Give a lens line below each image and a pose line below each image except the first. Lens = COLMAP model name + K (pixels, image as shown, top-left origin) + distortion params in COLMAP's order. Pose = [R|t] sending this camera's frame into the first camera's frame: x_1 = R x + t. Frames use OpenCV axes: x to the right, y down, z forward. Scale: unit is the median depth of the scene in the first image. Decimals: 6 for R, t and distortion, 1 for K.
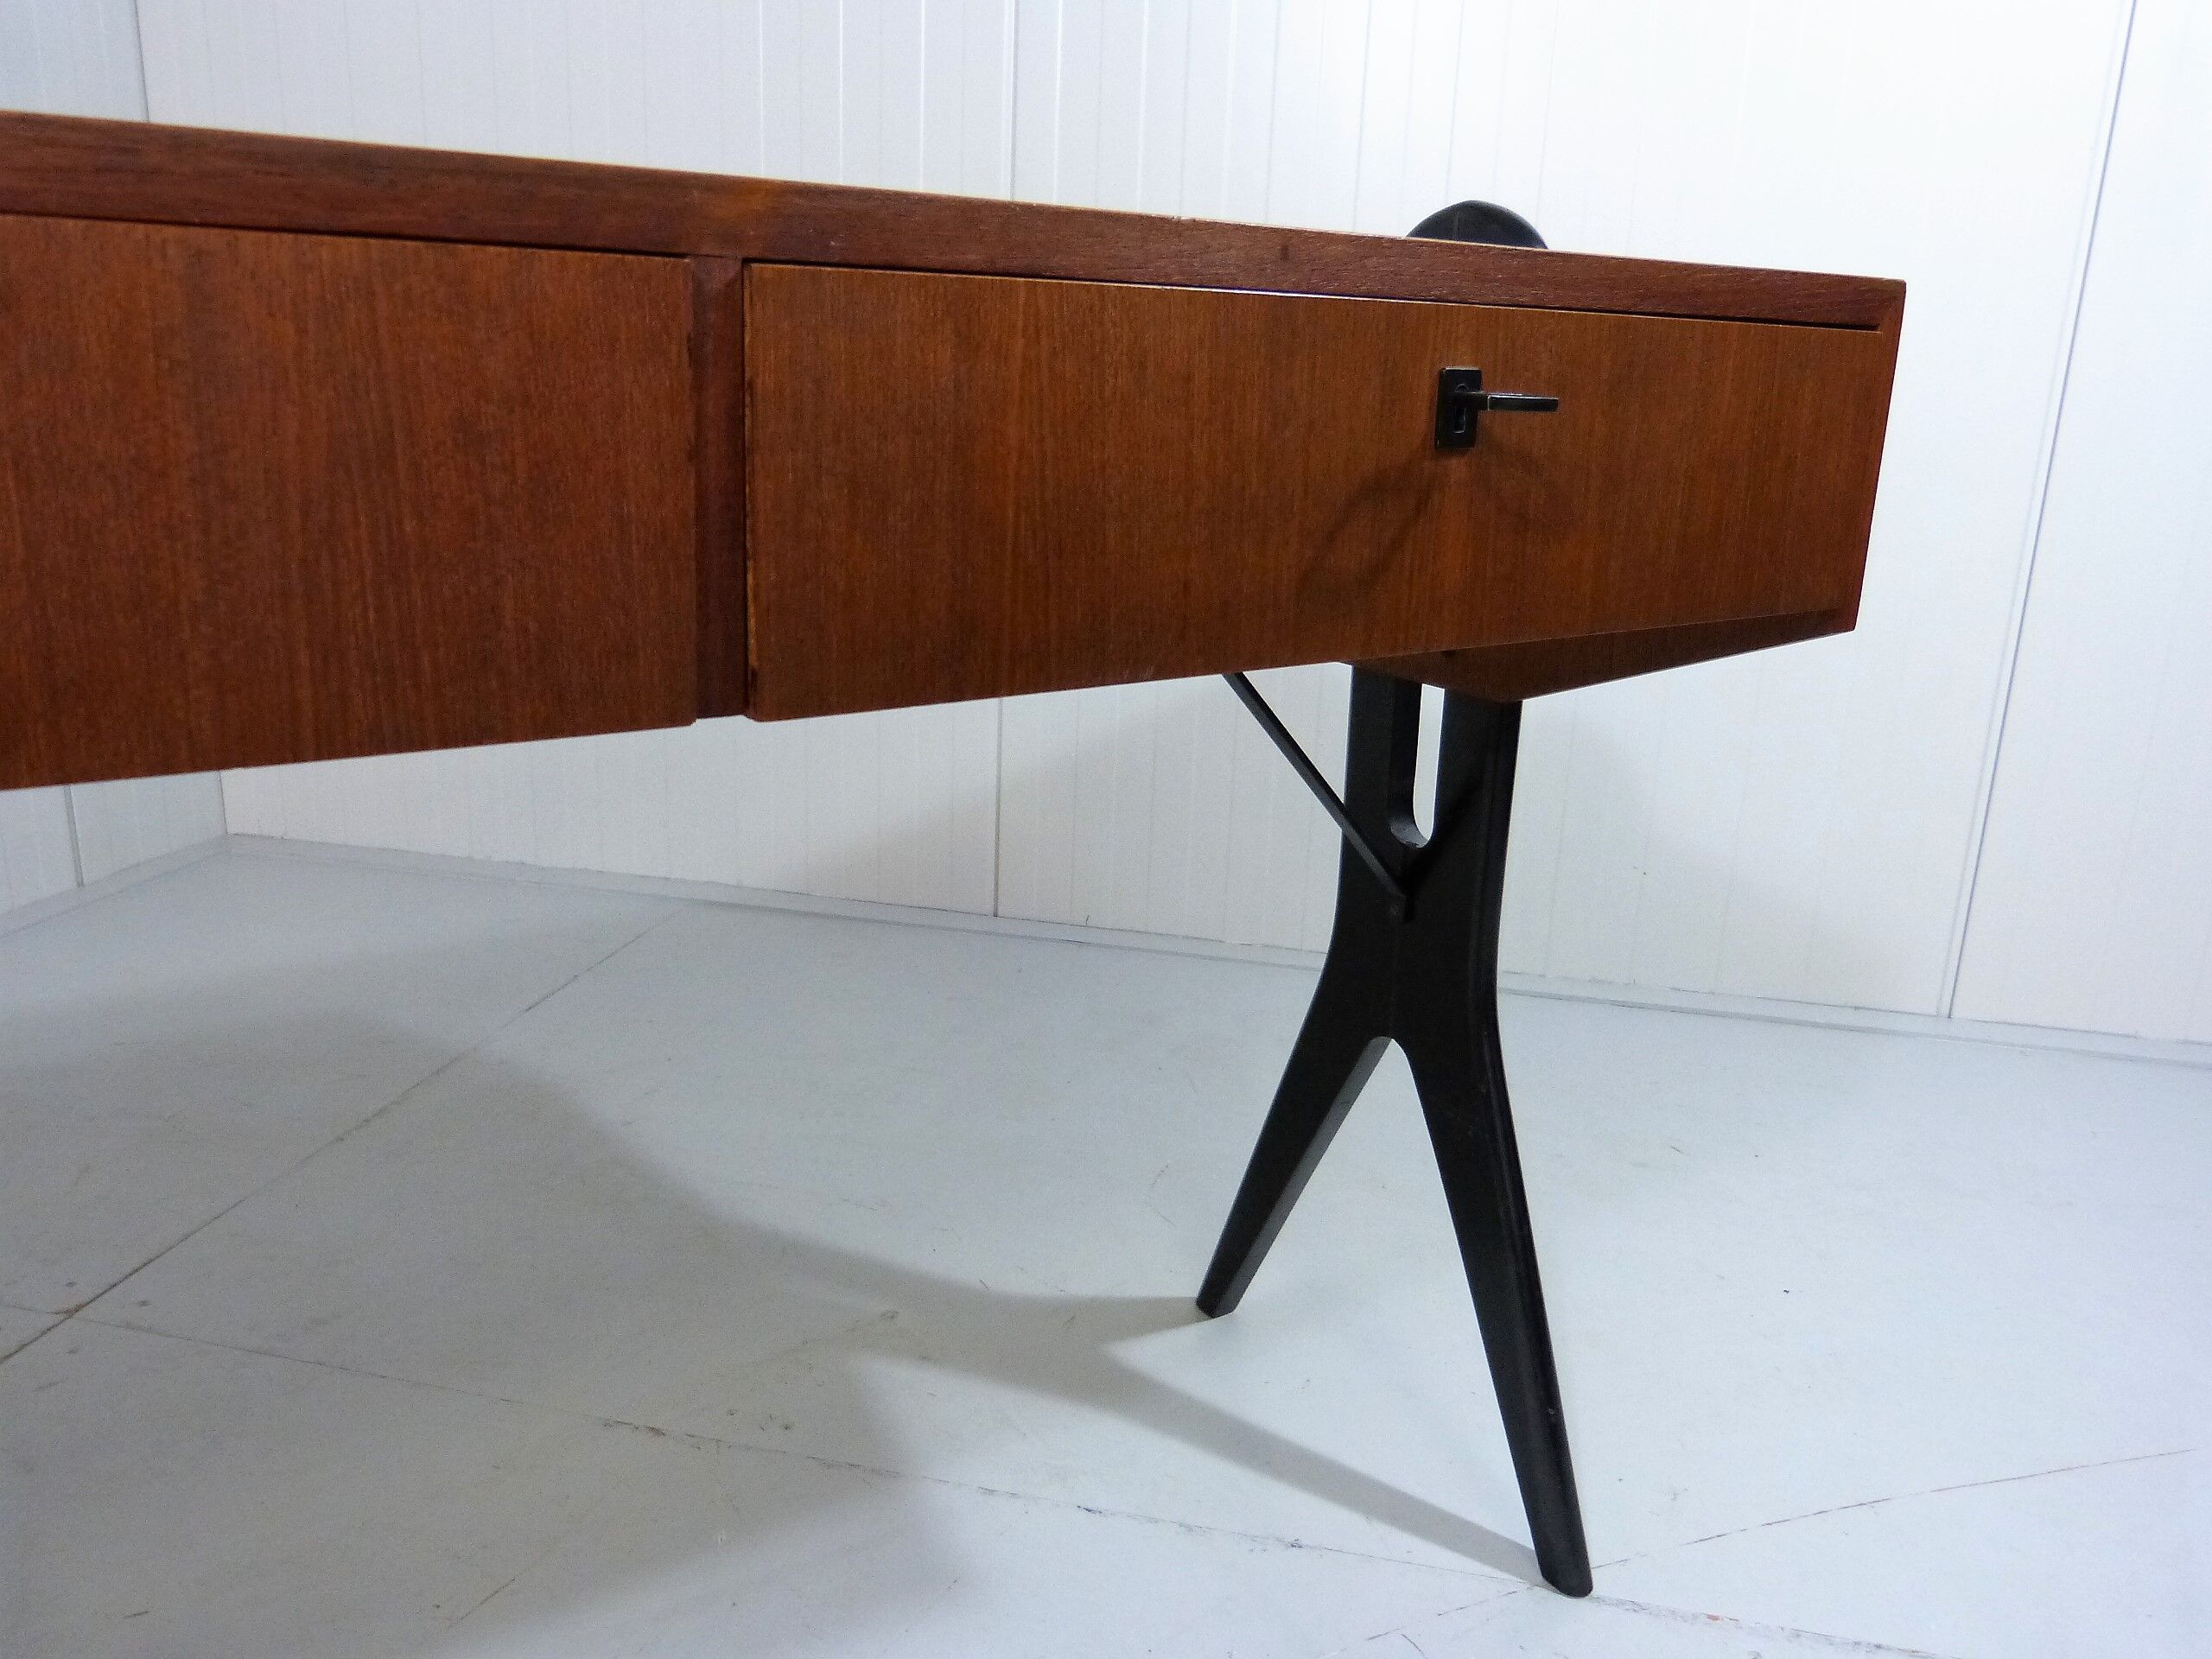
lens RADIAL K [[1655.4, 0, 1100.8], [0, 1655.4, 829.0], [0, 0, 1]] dist [-0.027752, 0.004329]
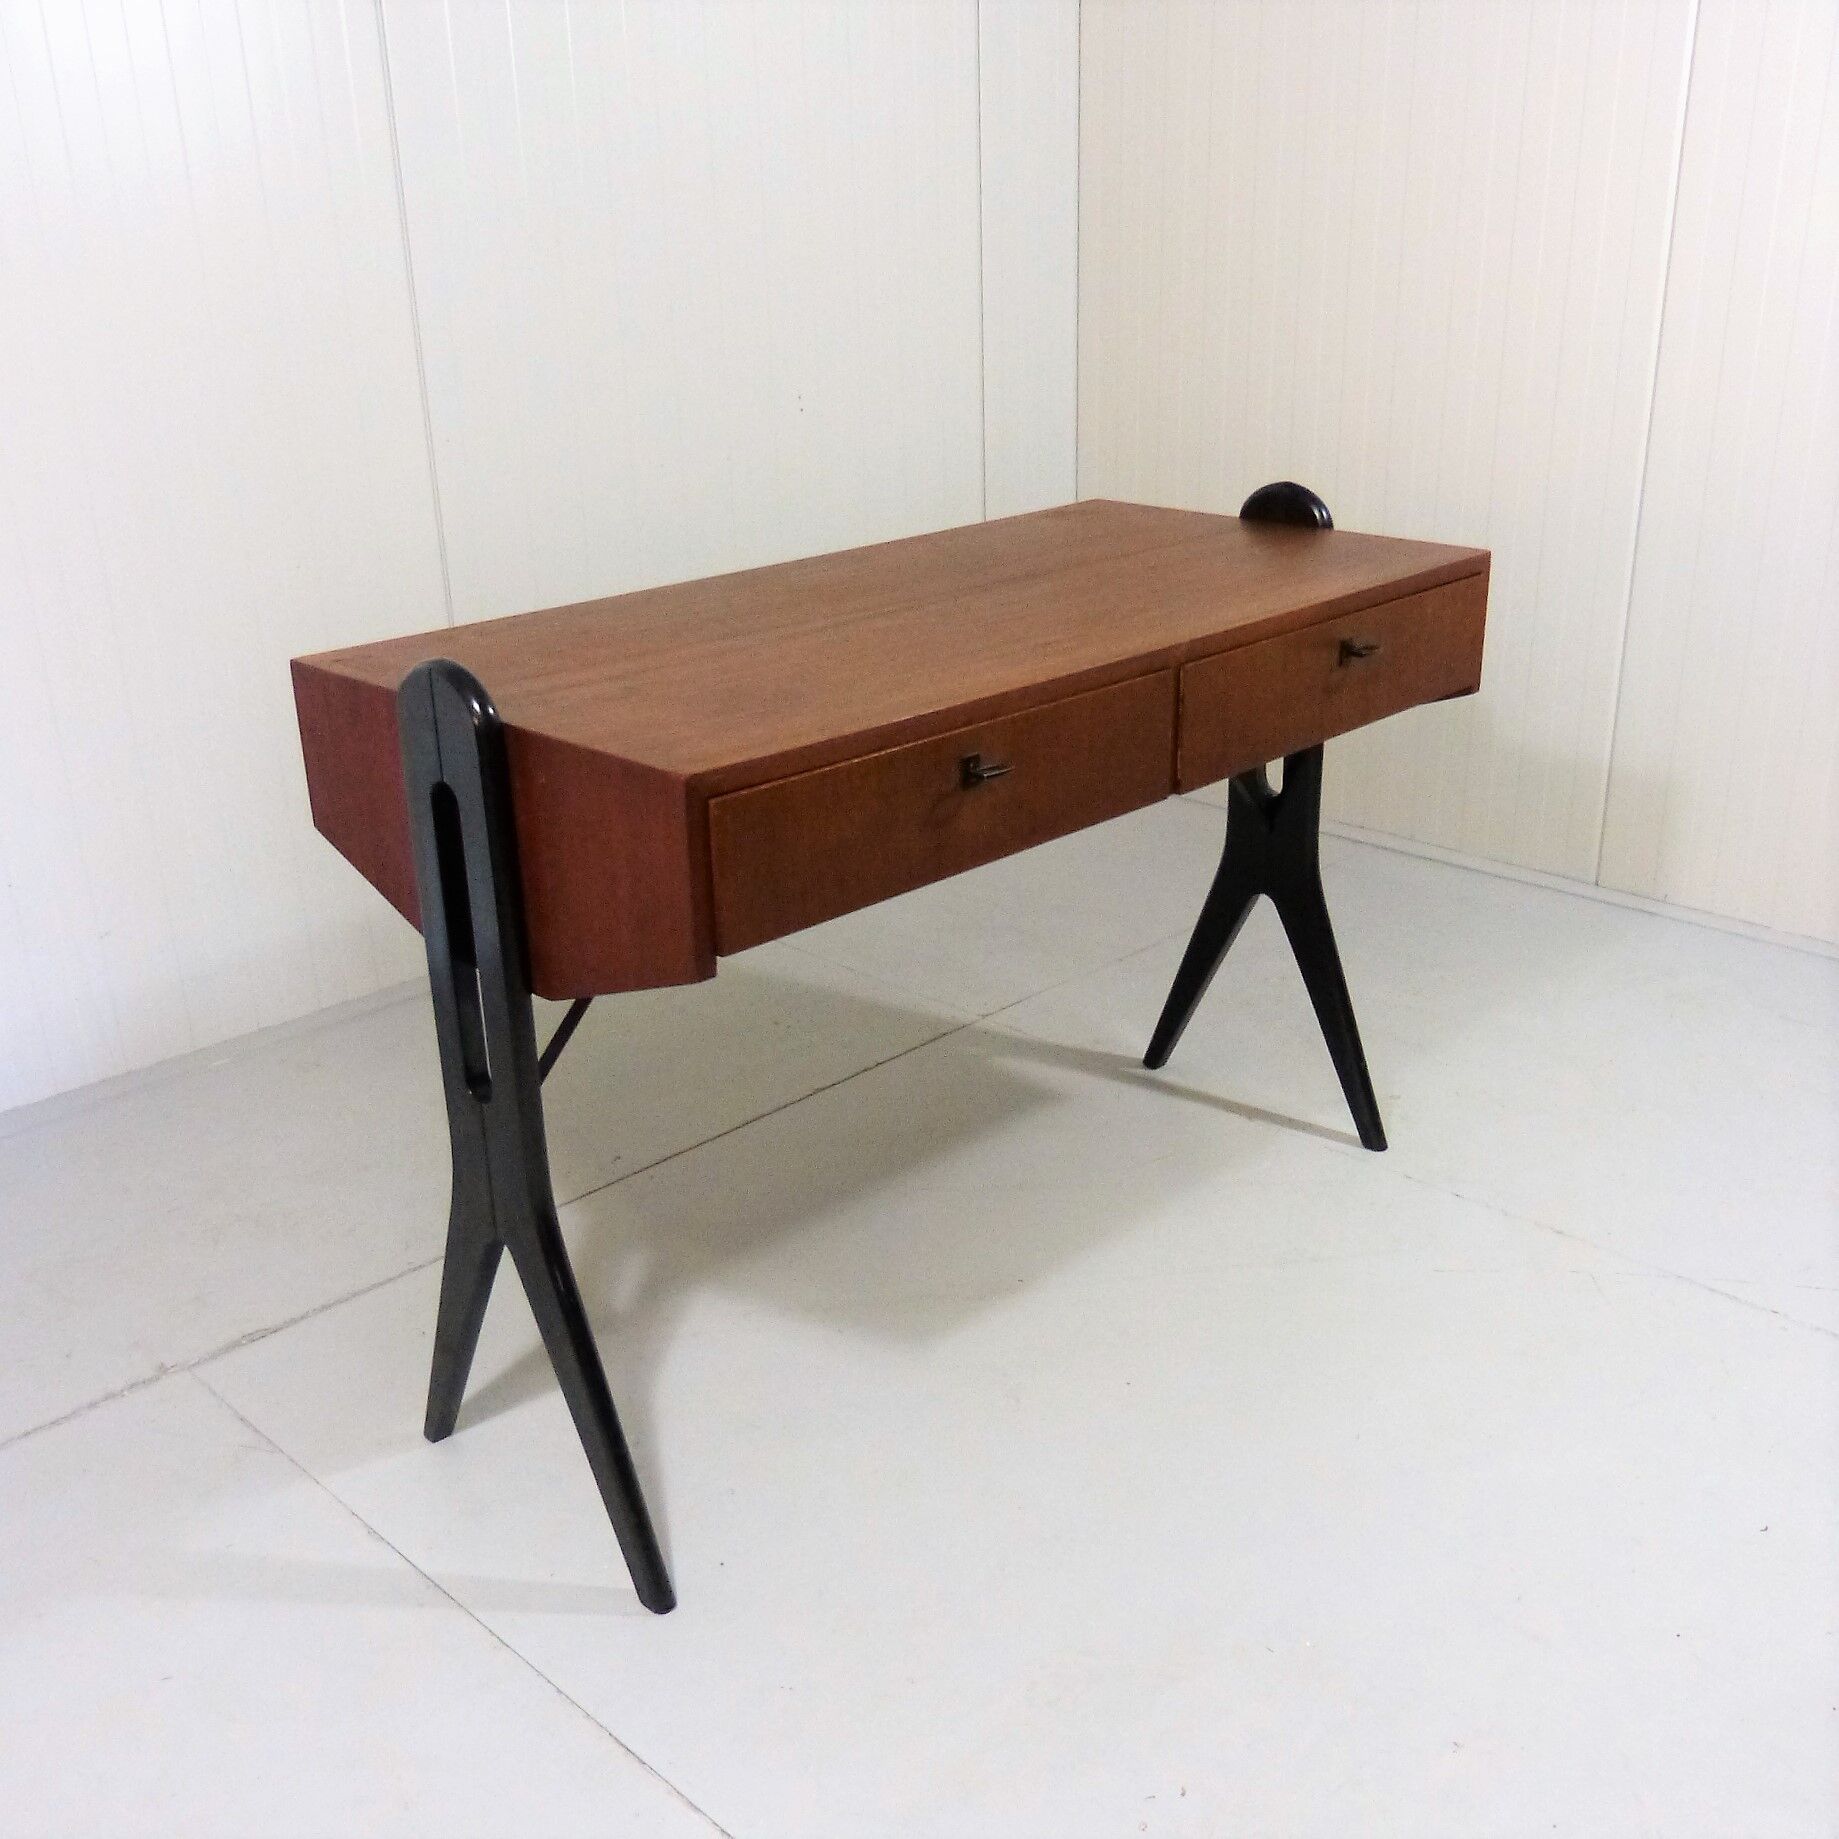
lens RADIAL K [[1890.1, 0, 915.4], [0, 1890.1, 966.3], [0, 0, 1]] dist [0.004004, 0.000645]
pose [[0.982468, -0.120680, 0.142104, -0.710504], [0.103947, 0.987338, 0.119829, -0.128381], [-0.154766, -0.102957, 0.982572, -1.458893]]
